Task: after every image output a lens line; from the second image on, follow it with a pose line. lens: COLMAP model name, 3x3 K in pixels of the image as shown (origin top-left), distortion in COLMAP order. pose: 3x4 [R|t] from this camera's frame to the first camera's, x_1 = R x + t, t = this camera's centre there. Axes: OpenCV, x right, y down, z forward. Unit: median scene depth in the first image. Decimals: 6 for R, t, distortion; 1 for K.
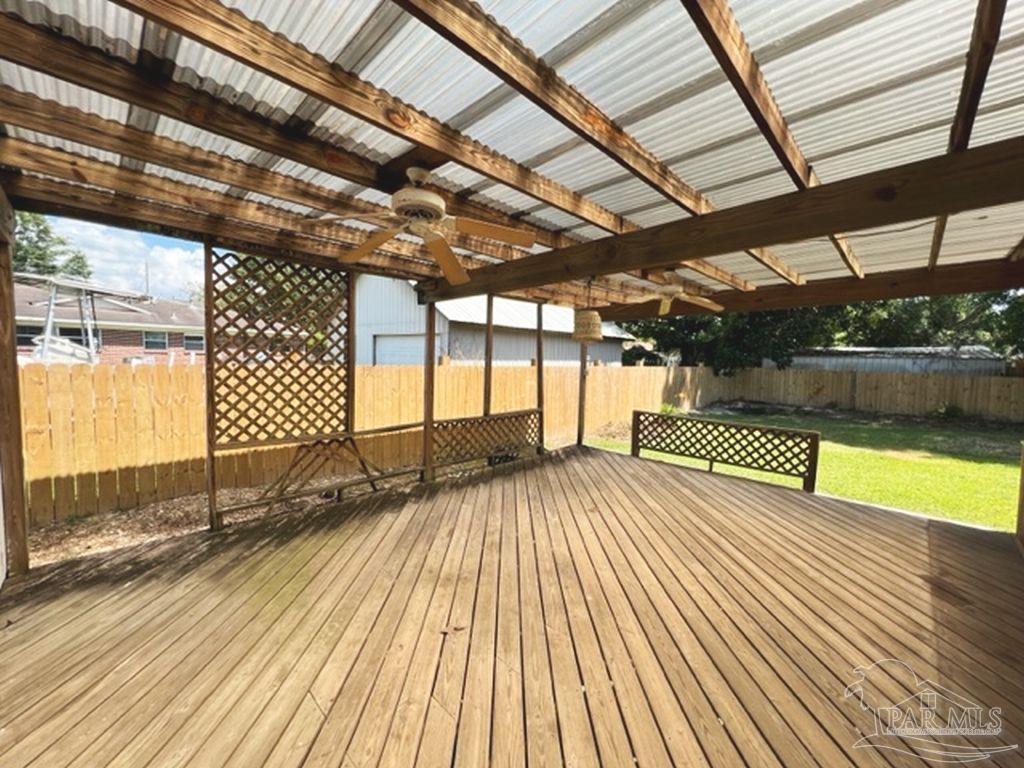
lens RADIAL K [[409.1, 0, 515.5], [0, 409.1, 384.9], [0, 0, 1]] dist [-0.002806, 0.001047]
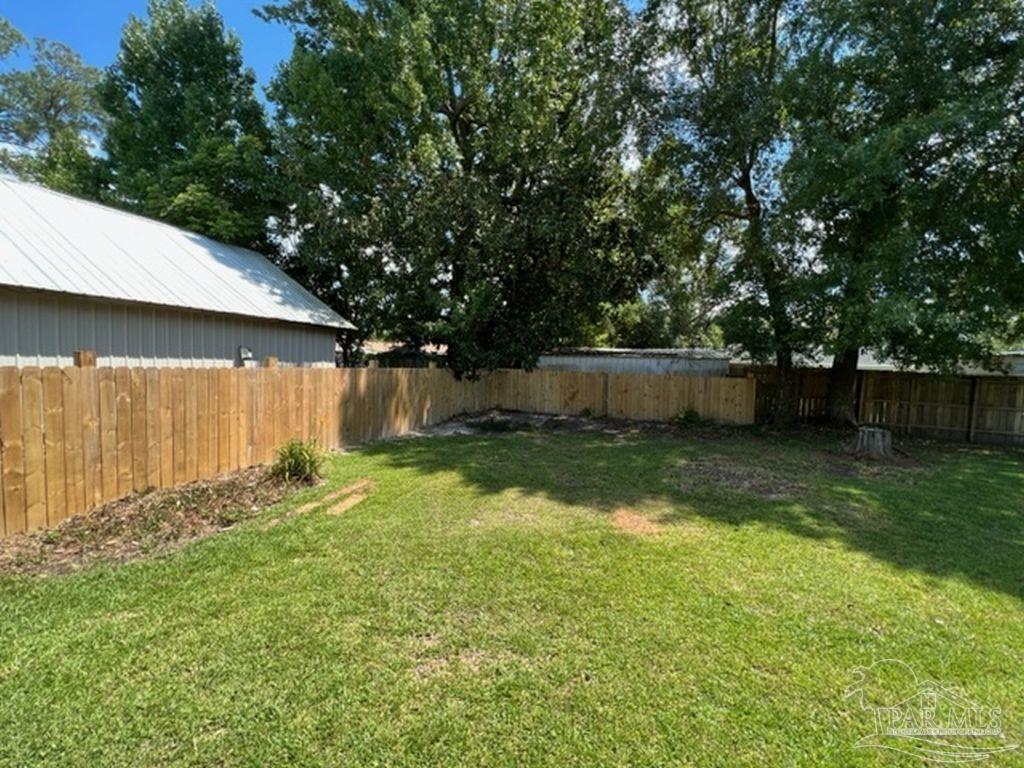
lens RADIAL K [[409.1, 0, 513.3], [0, 409.1, 387.3], [0, 0, 1]] dist [-0.002806, 0.001047]
pose [[0.911711, -0.020800, 0.410305, 0.870596], [0.020303, 0.999778, 0.005568, -0.034052], [-0.410330, 0.003254, 0.911931, 0.853743]]
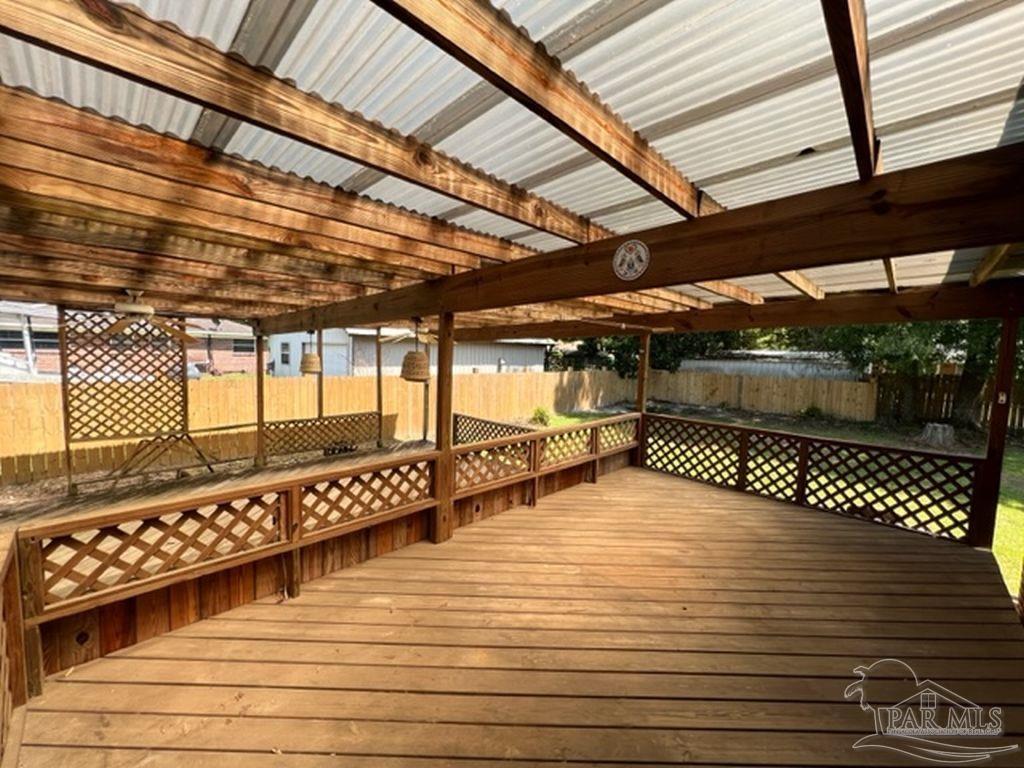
lens RADIAL K [[409.1, 0, 513.6], [0, 409.1, 384.4], [0, 0, 1]] dist [-0.002806, 0.001047]
pose [[0.999982, 0.002142, 0.005622, 0.606458], [-0.002204, 0.999937, 0.010980, -0.051852], [-0.005598, -0.010993, 0.999924, -0.351618]]
